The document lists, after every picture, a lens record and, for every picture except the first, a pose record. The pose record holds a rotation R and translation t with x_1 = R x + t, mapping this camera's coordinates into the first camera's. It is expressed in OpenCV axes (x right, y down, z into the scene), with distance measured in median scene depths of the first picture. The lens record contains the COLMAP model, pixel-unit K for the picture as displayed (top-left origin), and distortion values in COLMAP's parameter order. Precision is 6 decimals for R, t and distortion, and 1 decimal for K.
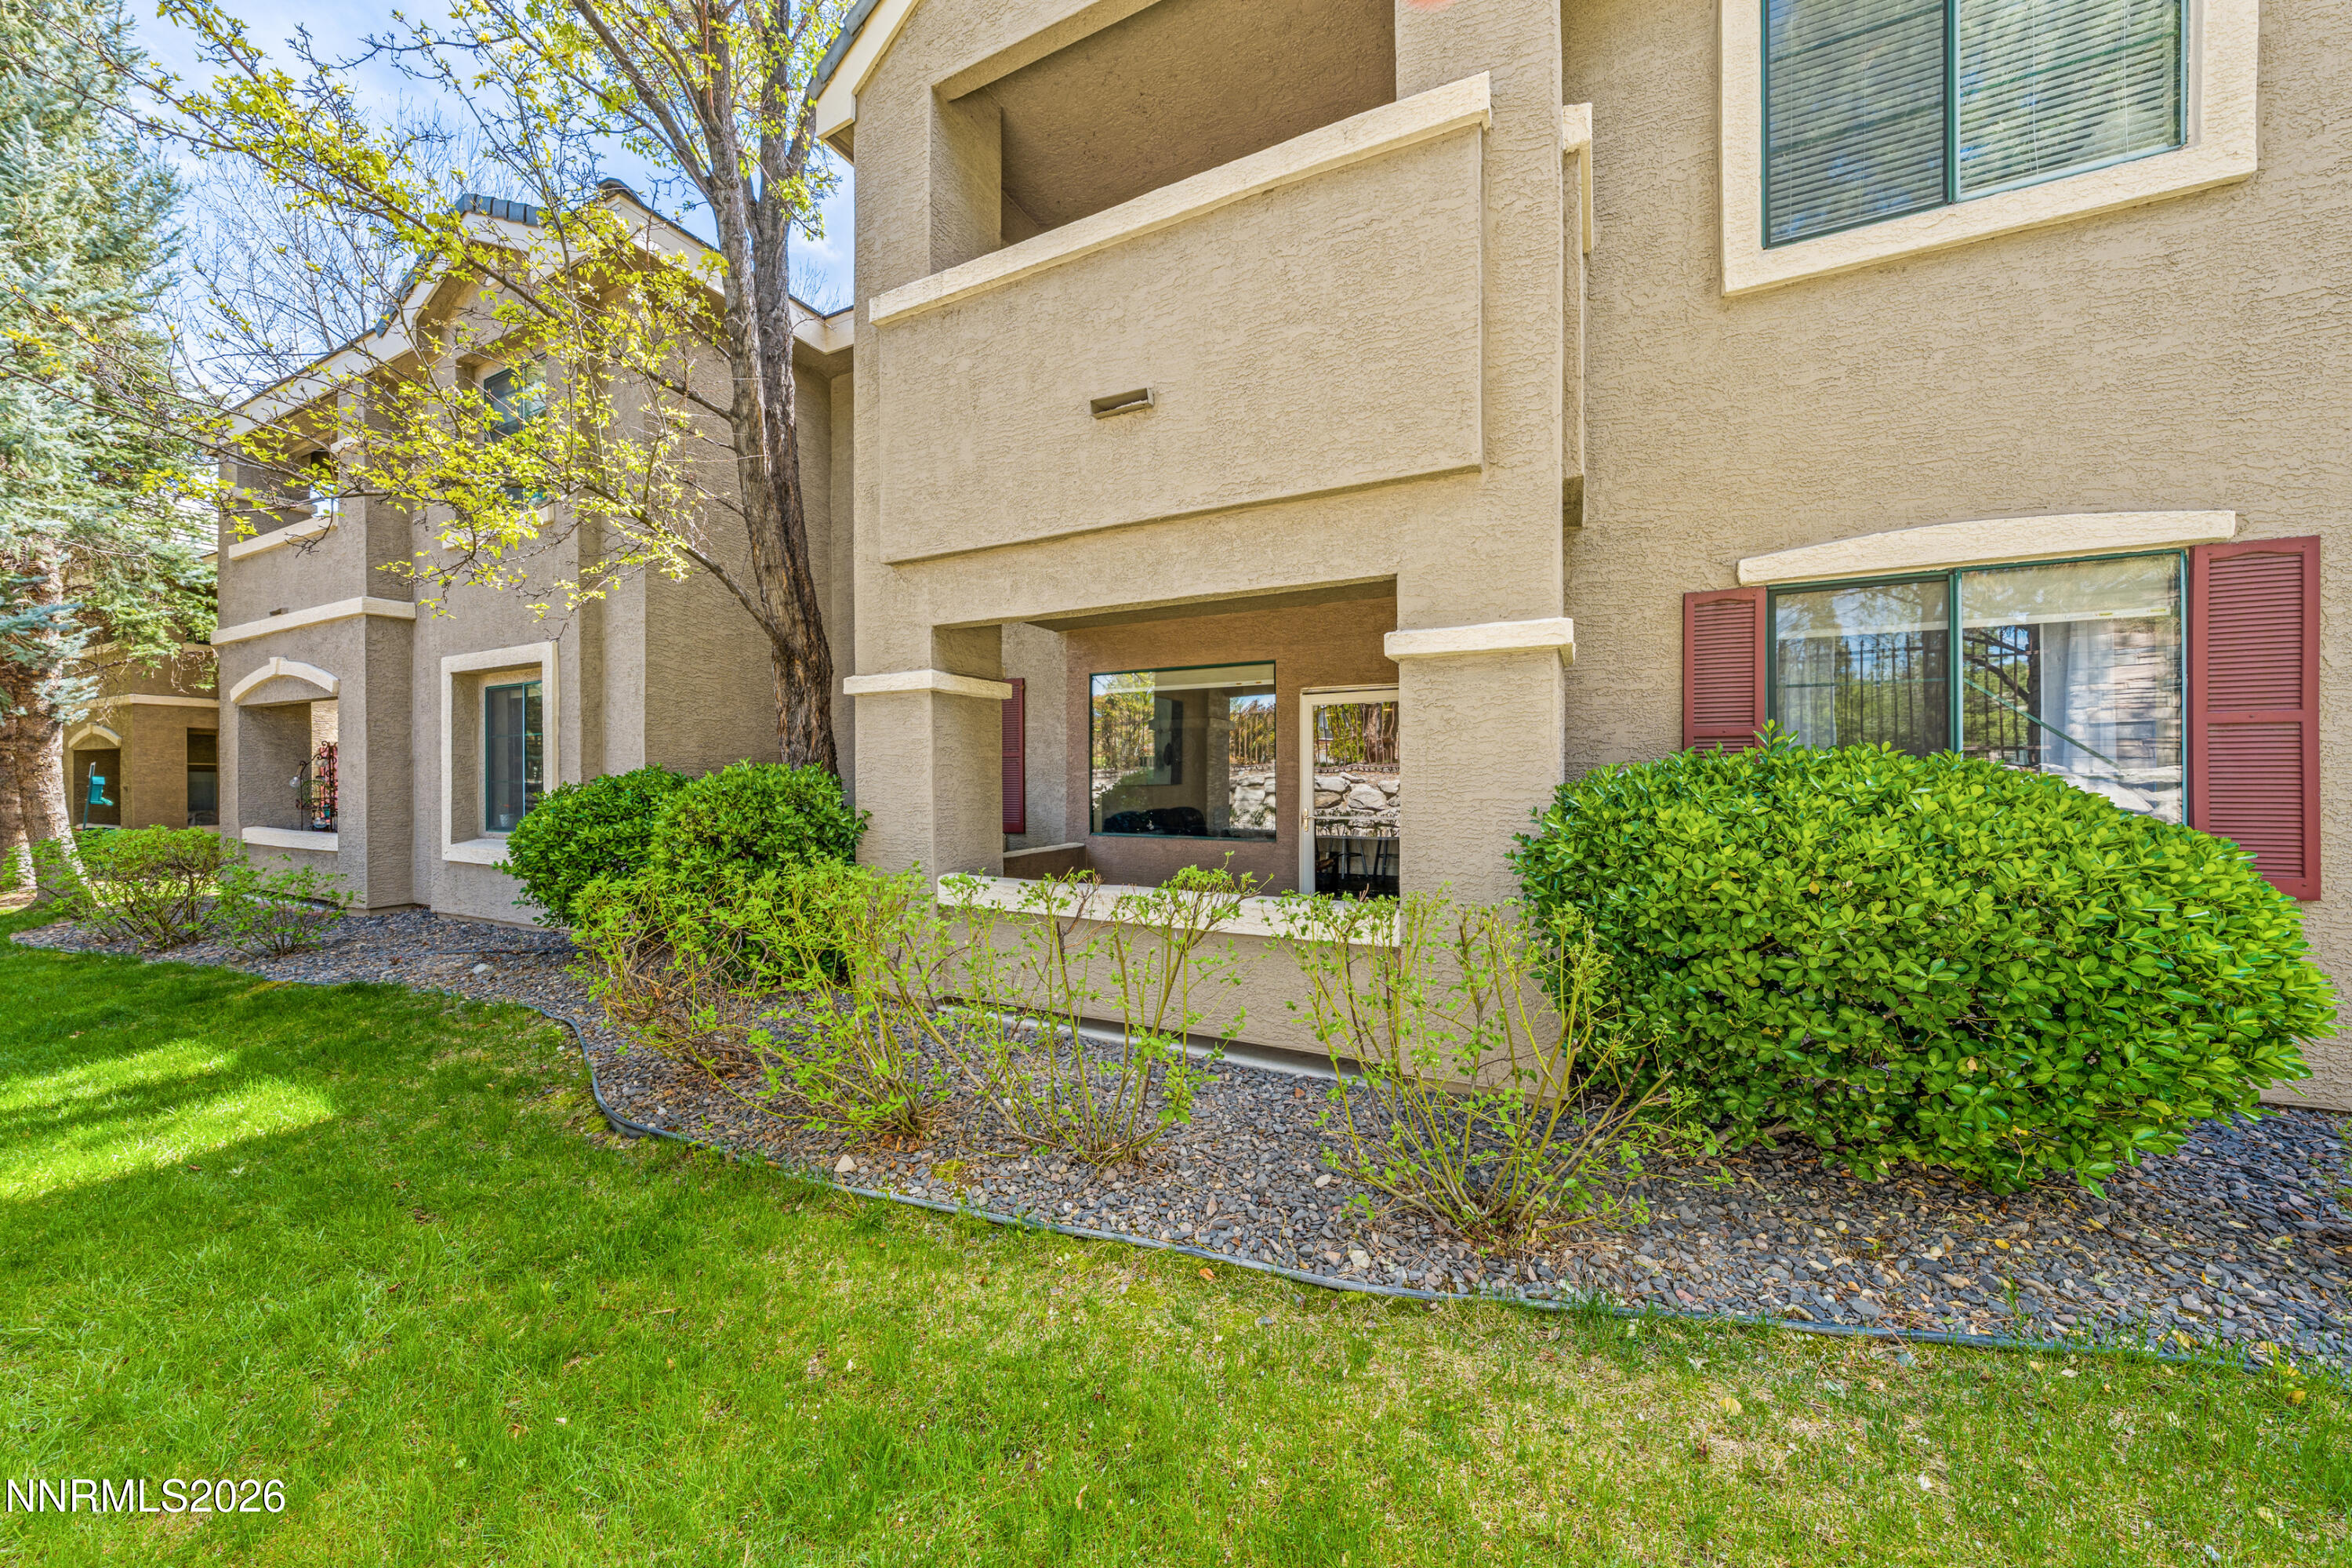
lens RADIAL K [[797.2, 0, 1175.0], [0, 797.2, 783.4], [0, 0, 1]] dist [0.000231, 0.000048]
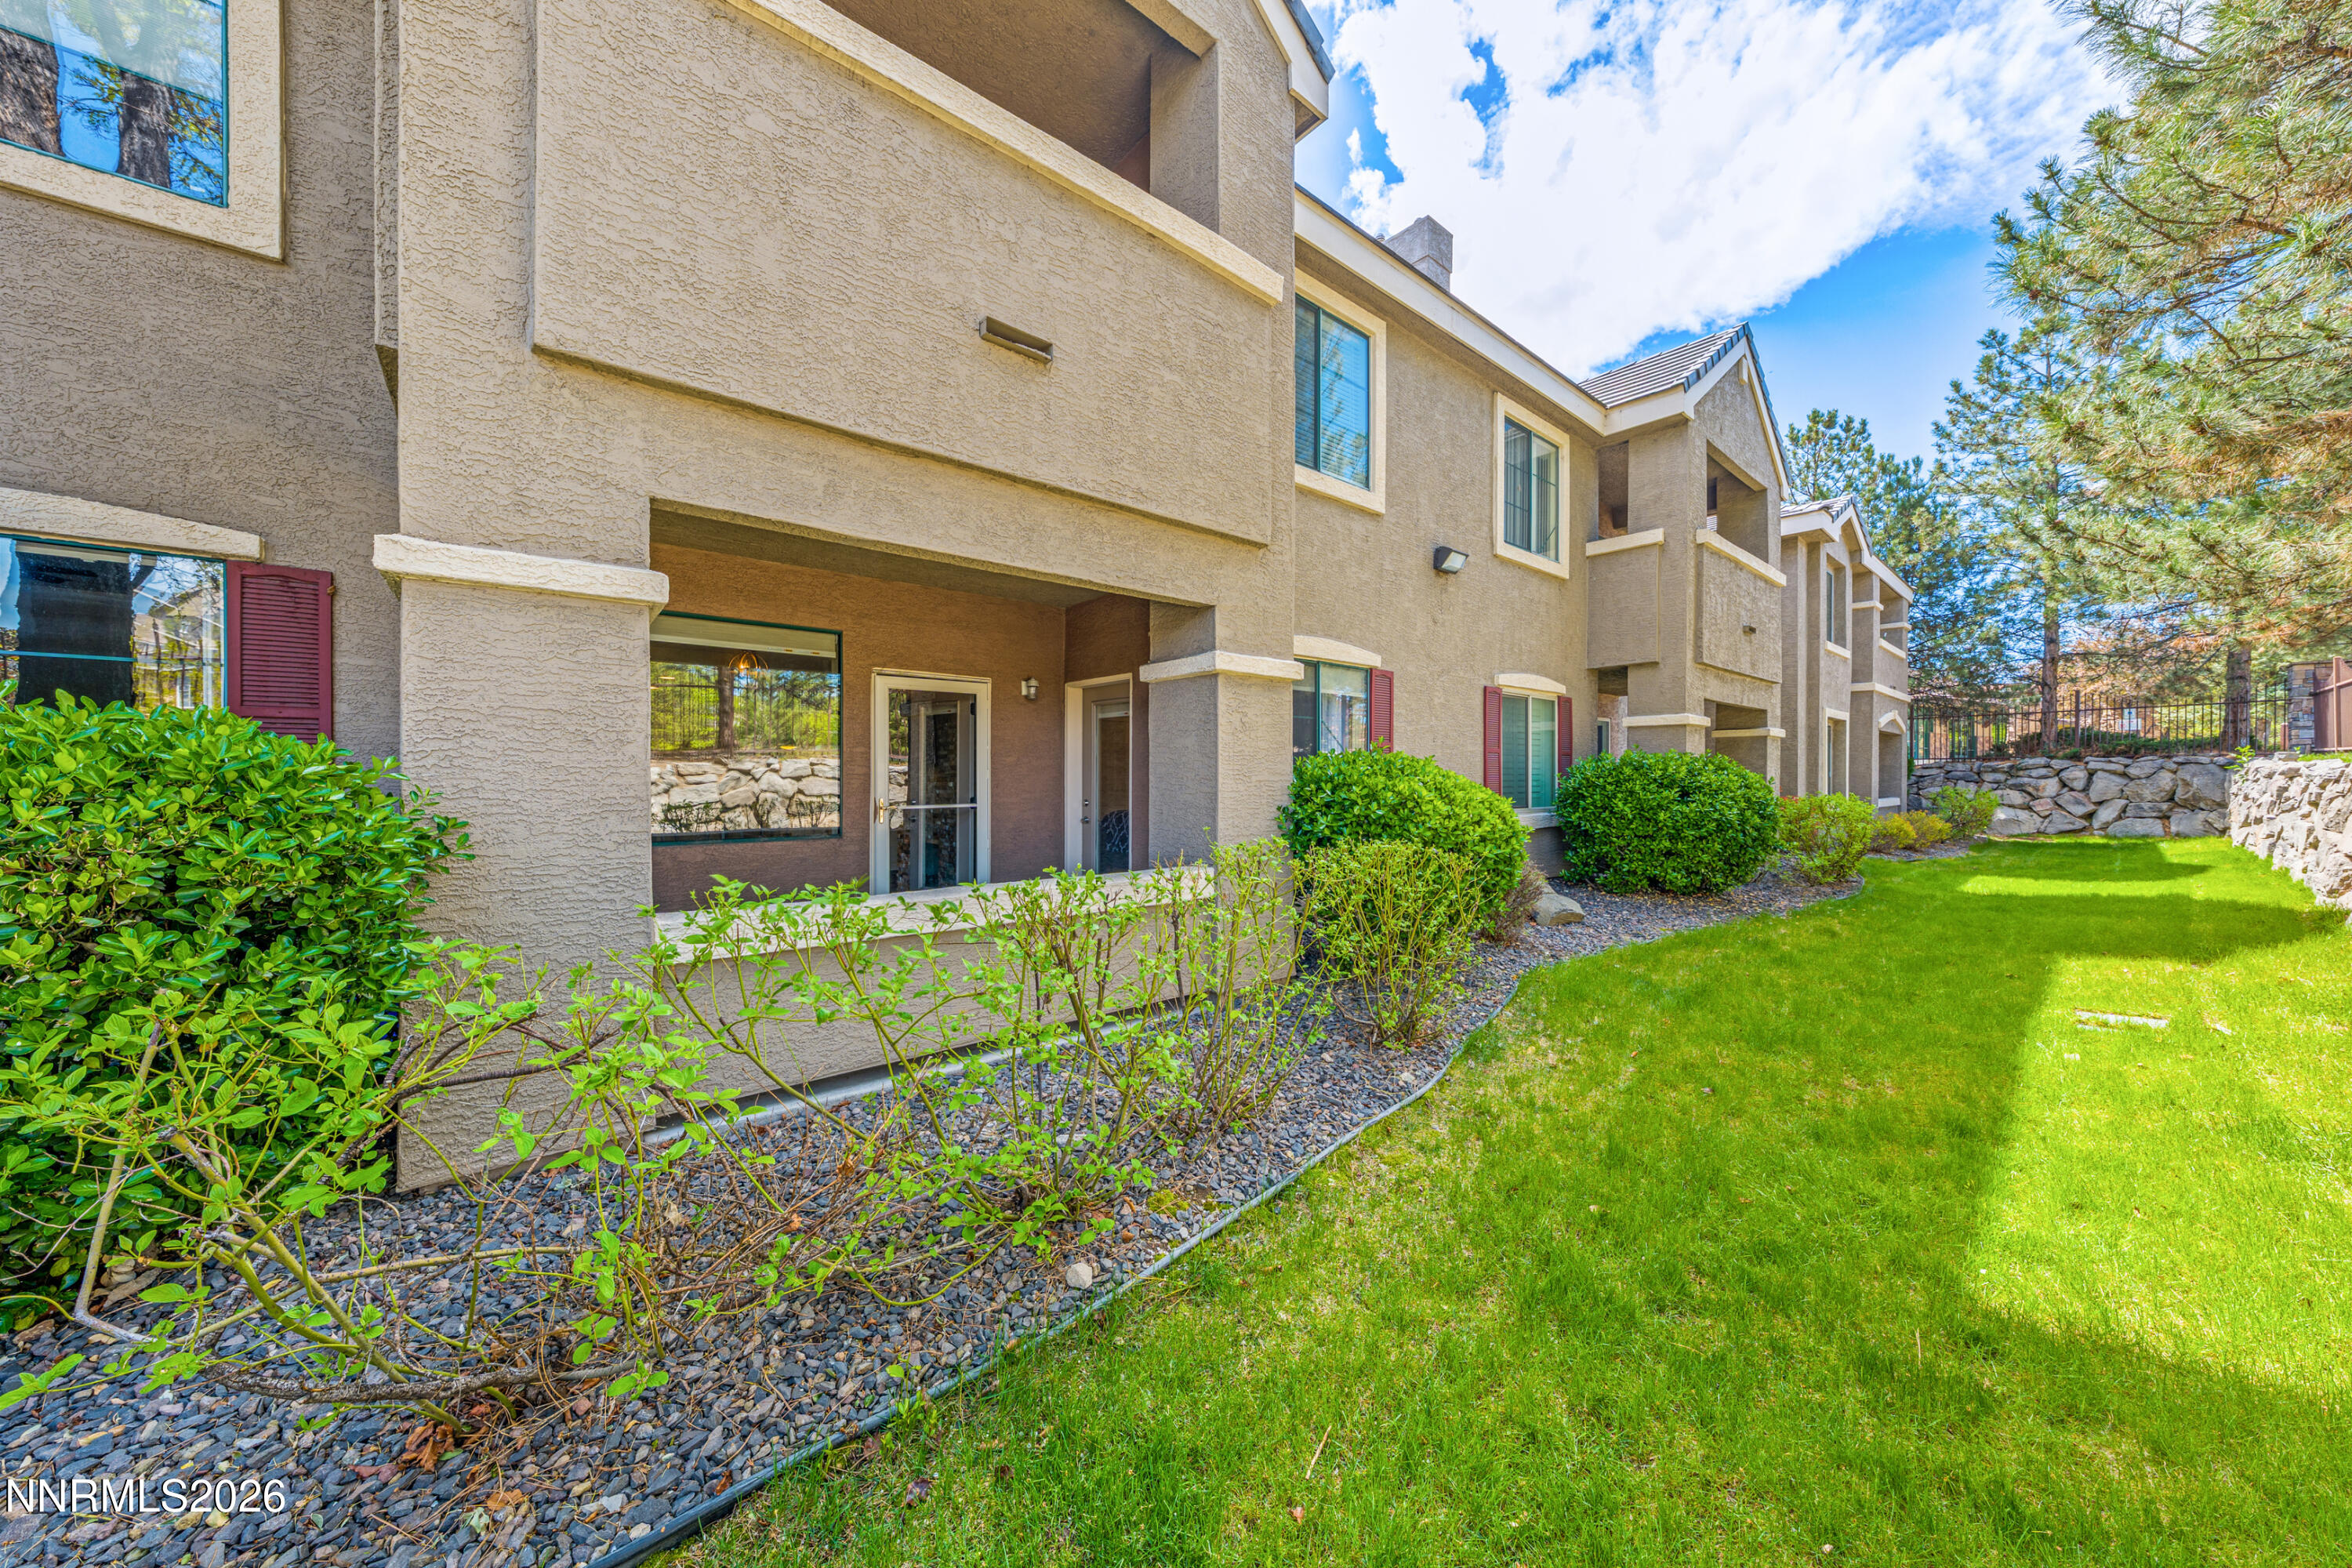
lens RADIAL K [[797.2, 0, 1174.8], [0, 797.2, 779.7], [0, 0, 1]] dist [0.000231, 0.000048]
pose [[0.402231, 0.001355, 0.915537, -0.908998], [0.003943, 0.999987, -0.003213, 0.021348], [-0.915530, 0.004902, 0.402221, 0.537817]]
